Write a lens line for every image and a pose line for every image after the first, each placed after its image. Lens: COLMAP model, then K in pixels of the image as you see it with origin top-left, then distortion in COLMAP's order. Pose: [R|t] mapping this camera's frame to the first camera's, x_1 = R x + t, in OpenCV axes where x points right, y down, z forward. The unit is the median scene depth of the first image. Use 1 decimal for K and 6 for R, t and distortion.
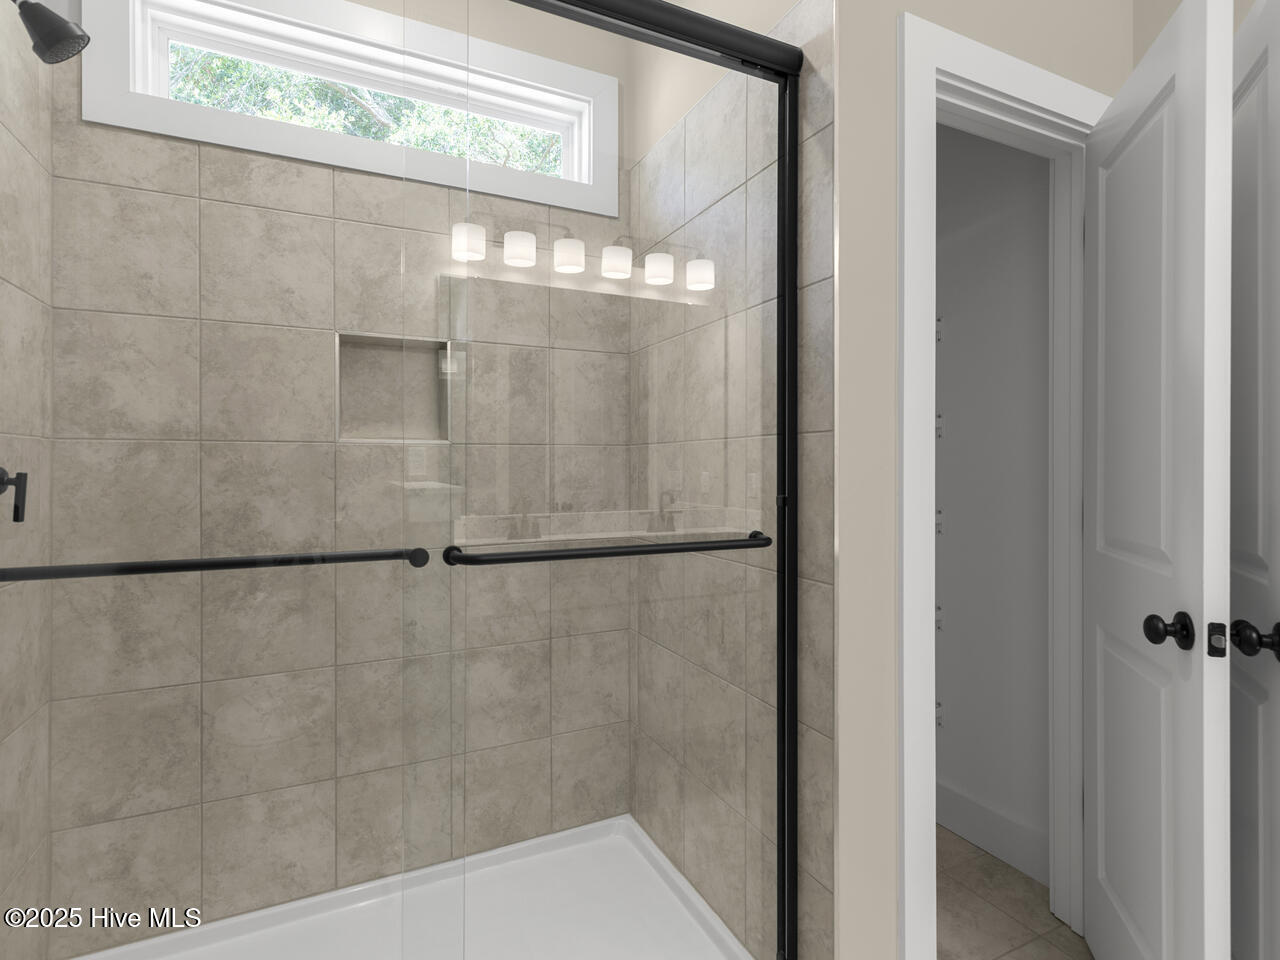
lens RADIAL K [[651.3, 0, 634.3], [0, 651.3, 473.3], [0, 0, 1]] dist [-0.000740, 0.000619]
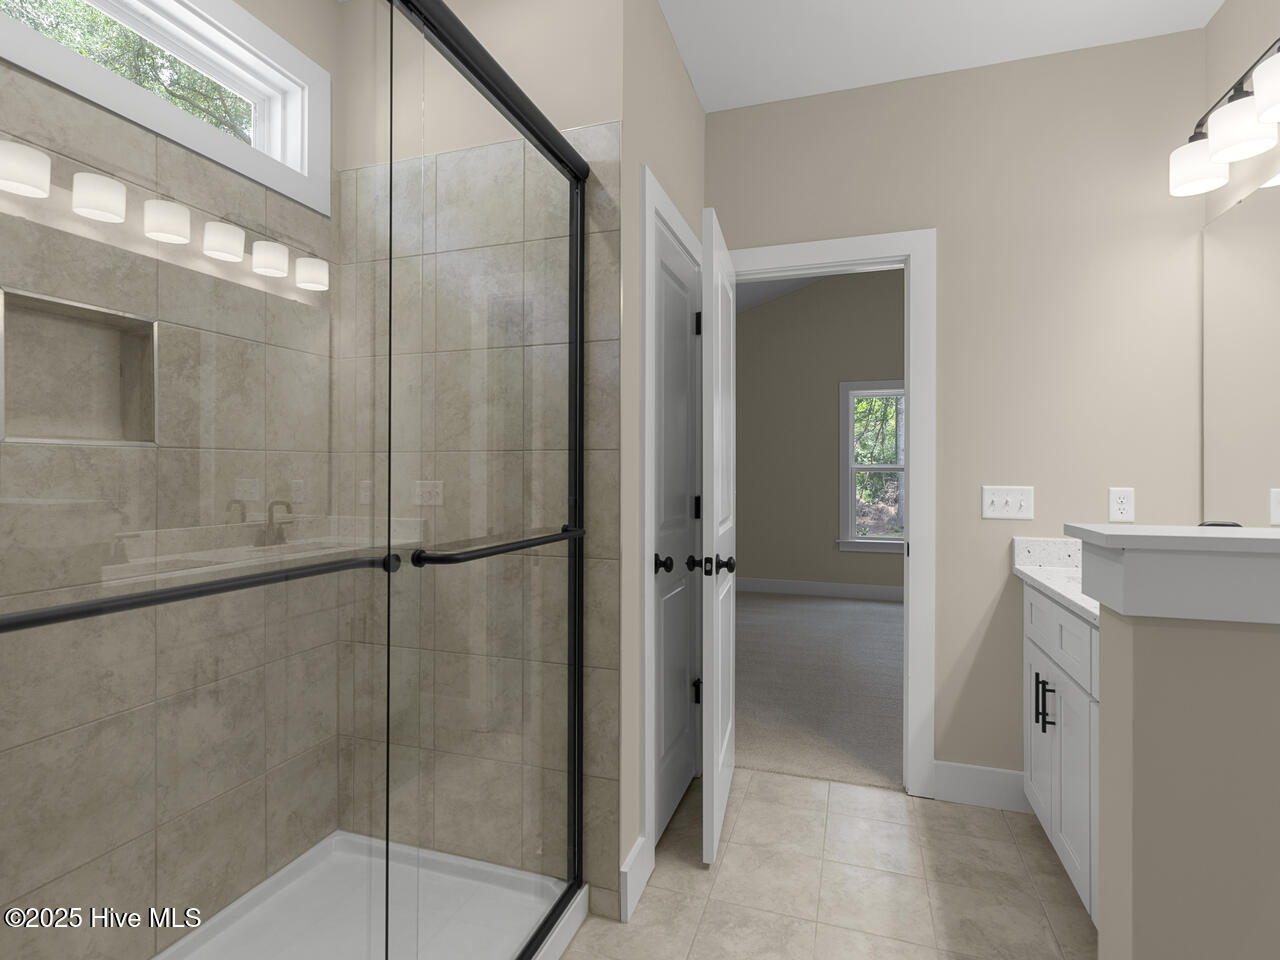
lens RADIAL K [[661.6, 0, 635.7], [0, 661.6, 480.9], [0, 0, 1]] dist [-0.001601, -0.000008]
pose [[0.696143, -0.007385, 0.717865, -0.460678], [0.005917, 0.999972, 0.004549, -0.002746], [-0.717878, 0.001081, 0.696168, -0.011632]]
